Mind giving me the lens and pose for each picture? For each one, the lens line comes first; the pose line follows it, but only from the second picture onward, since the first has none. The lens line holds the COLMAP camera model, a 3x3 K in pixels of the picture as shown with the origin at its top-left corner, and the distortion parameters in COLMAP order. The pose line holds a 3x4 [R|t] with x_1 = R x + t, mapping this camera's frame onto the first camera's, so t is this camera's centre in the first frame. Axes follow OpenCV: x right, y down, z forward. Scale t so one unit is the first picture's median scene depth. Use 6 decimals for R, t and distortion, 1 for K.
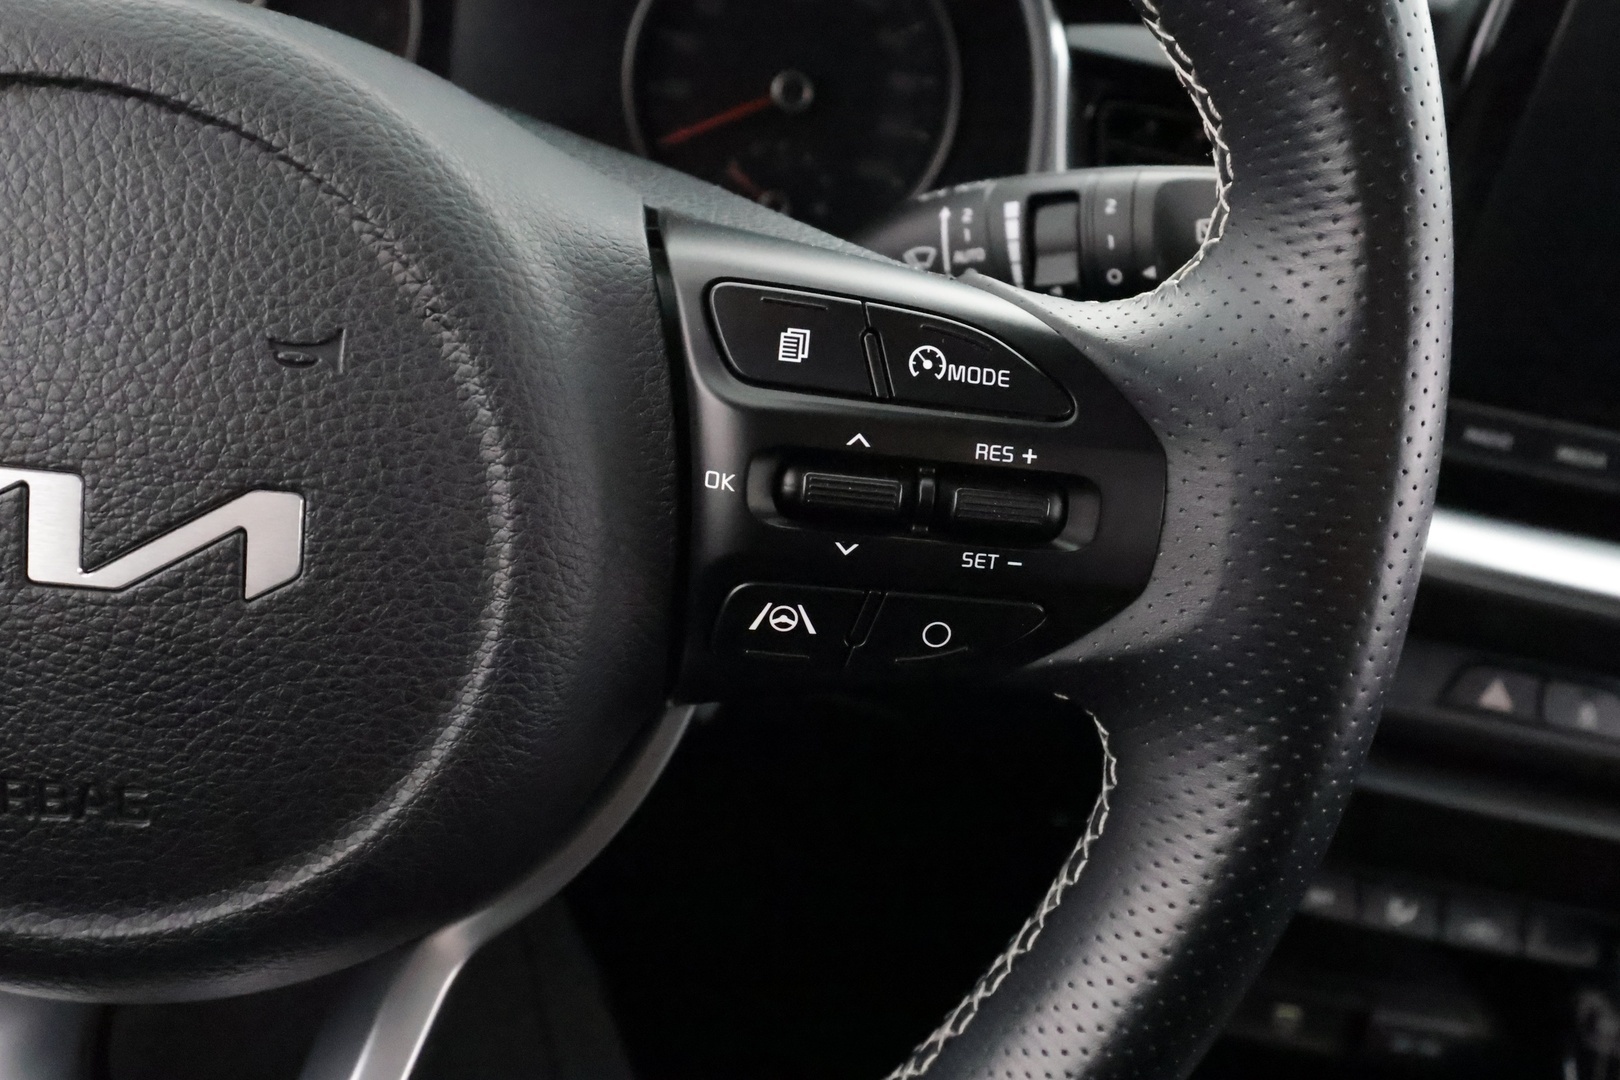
lens RADIAL K [[1291.3, 0, 796.9], [0, 1291.3, 576.9], [0, 0, 1]] dist [-0.001817, 0.018471]
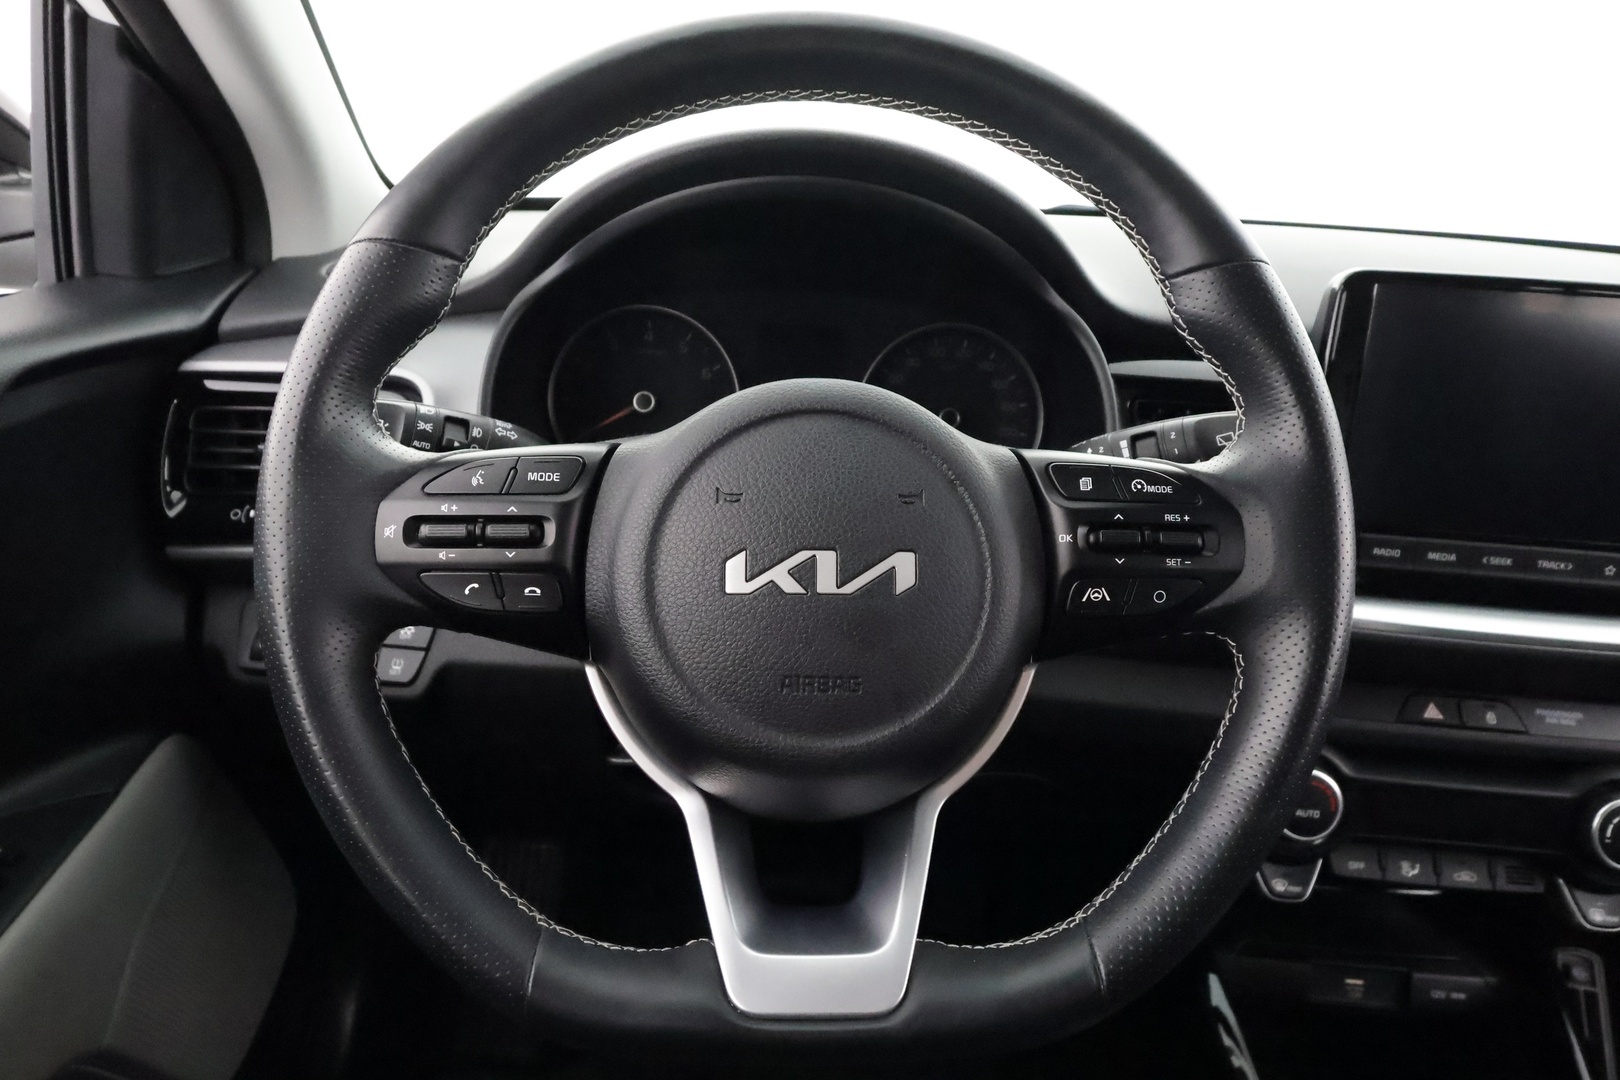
lens RADIAL K [[1116.0, 0, 804.2], [0, 1116.0, 534.7], [0, 0, 1]] dist [0.005567, -0.001742]
pose [[0.994842, -0.101396, 0.002835, -0.553342], [0.098282, 0.956625, -0.274245, 0.448802], [0.025096, 0.273109, 0.961656, -1.055856]]
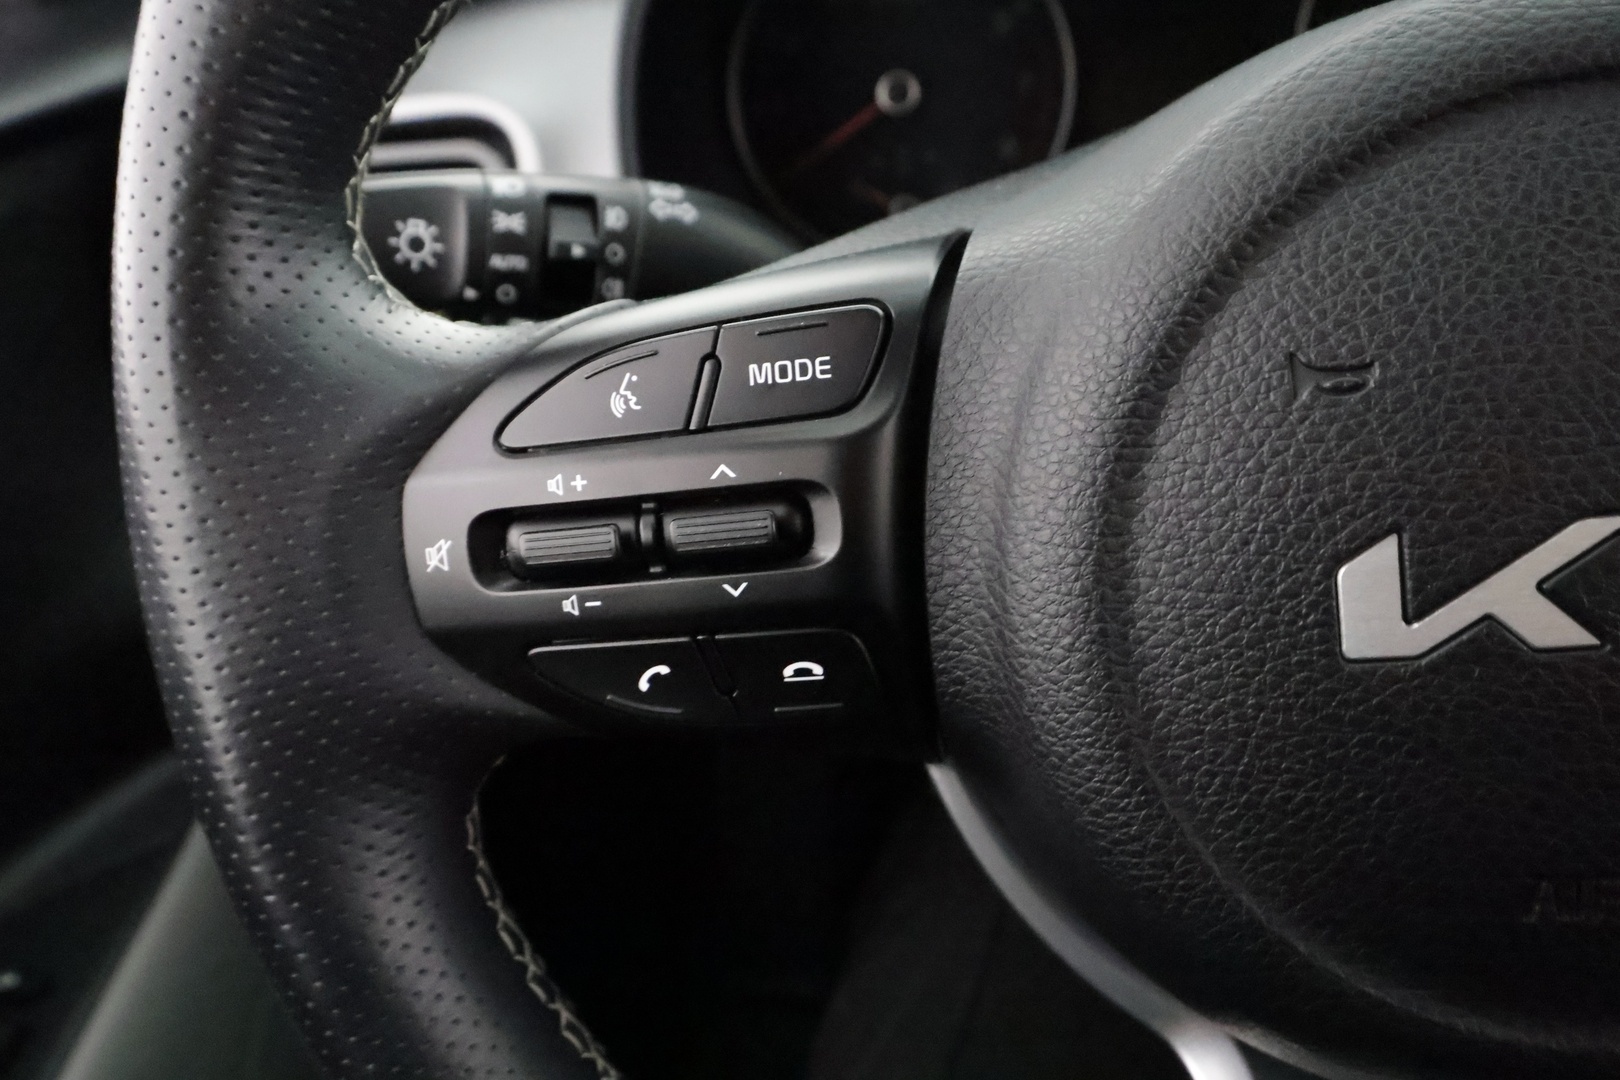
lens RADIAL K [[1291.3, 0, 795.4], [0, 1291.3, 544.0], [0, 0, 1]] dist [-0.001817, 0.018471]
pose [[0.958102, -0.186615, -0.217292, -0.841014], [0.176443, 0.982130, -0.065488, -0.094206], [0.225630, 0.024405, 0.973907, 0.023964]]
